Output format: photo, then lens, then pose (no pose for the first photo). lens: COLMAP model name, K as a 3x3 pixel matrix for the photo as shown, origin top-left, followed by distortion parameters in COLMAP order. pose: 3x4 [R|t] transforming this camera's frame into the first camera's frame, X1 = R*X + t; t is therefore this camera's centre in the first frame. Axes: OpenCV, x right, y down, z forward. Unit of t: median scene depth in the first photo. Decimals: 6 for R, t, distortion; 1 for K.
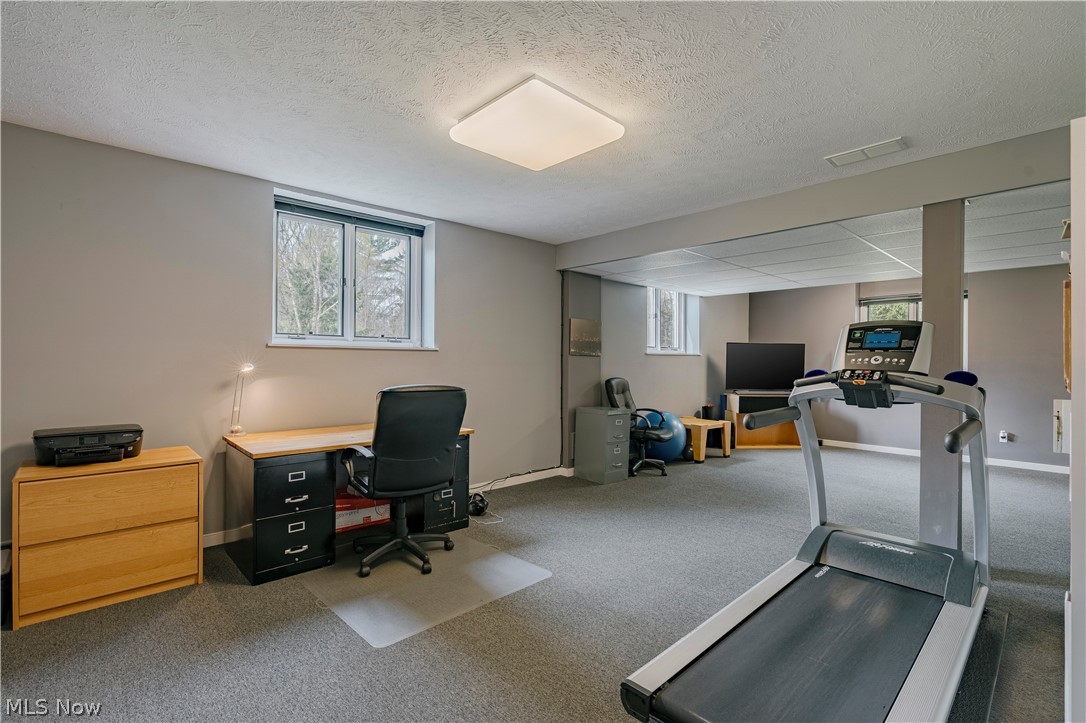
lens RADIAL K [[495.0, 0, 547.0], [0, 495.0, 363.1], [0, 0, 1]] dist [-0.002271, -0.000271]
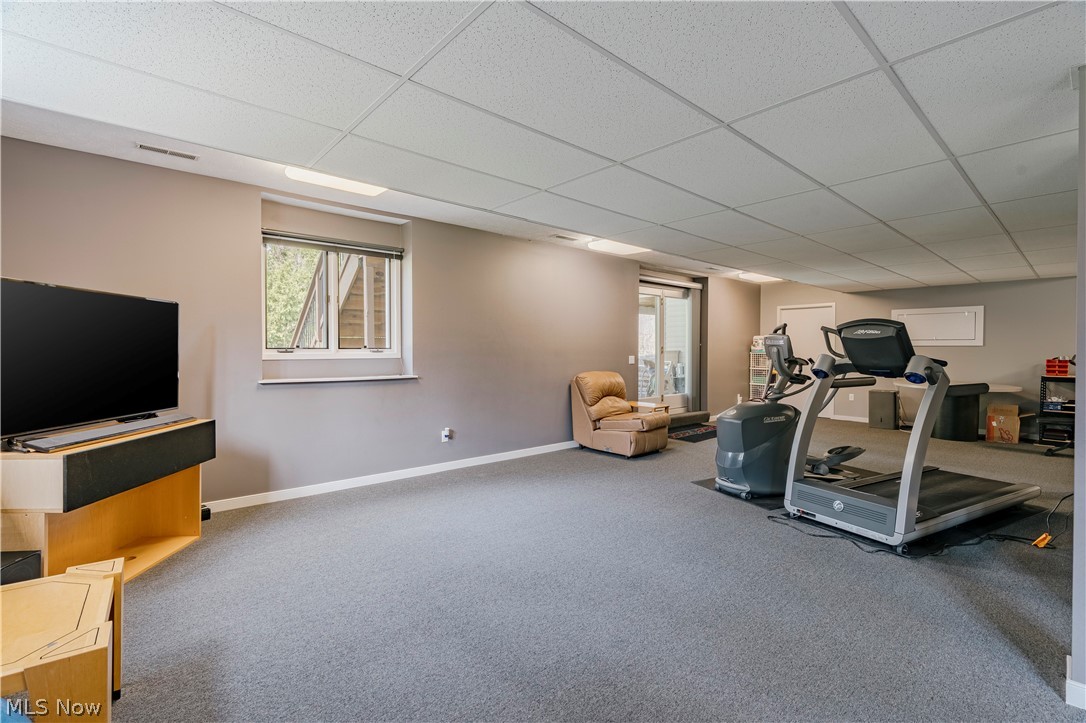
lens RADIAL K [[495.0, 0, 546.3], [0, 495.0, 360.9], [0, 0, 1]] dist [-0.002271, -0.000271]
pose [[0.030494, -0.031834, 0.999028, 0.107987], [0.002742, 0.999492, 0.031765, -0.000463], [-0.999531, 0.001771, 0.030566, 0.807609]]
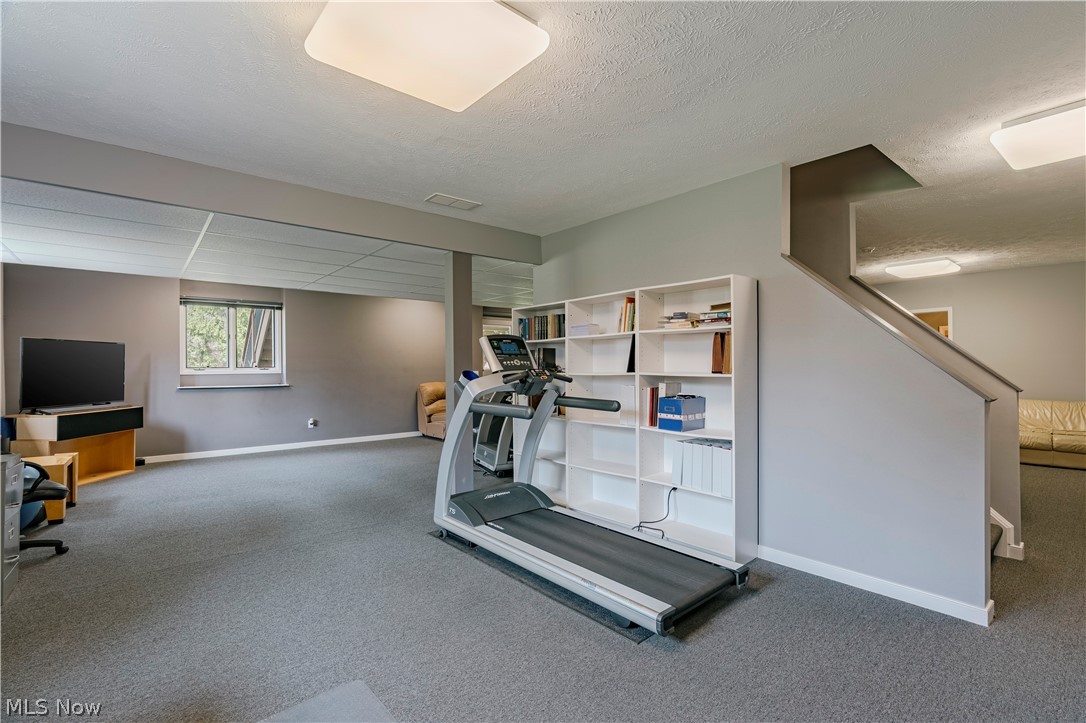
lens RADIAL K [[495.0, 0, 543.9], [0, 495.0, 367.5], [0, 0, 1]] dist [-0.002271, -0.000271]
pose [[0.057216, -0.011930, 0.998291, -0.302863], [0.009686, 0.999888, 0.011394, -0.002674], [-0.998315, 0.009017, 0.057325, 0.331777]]
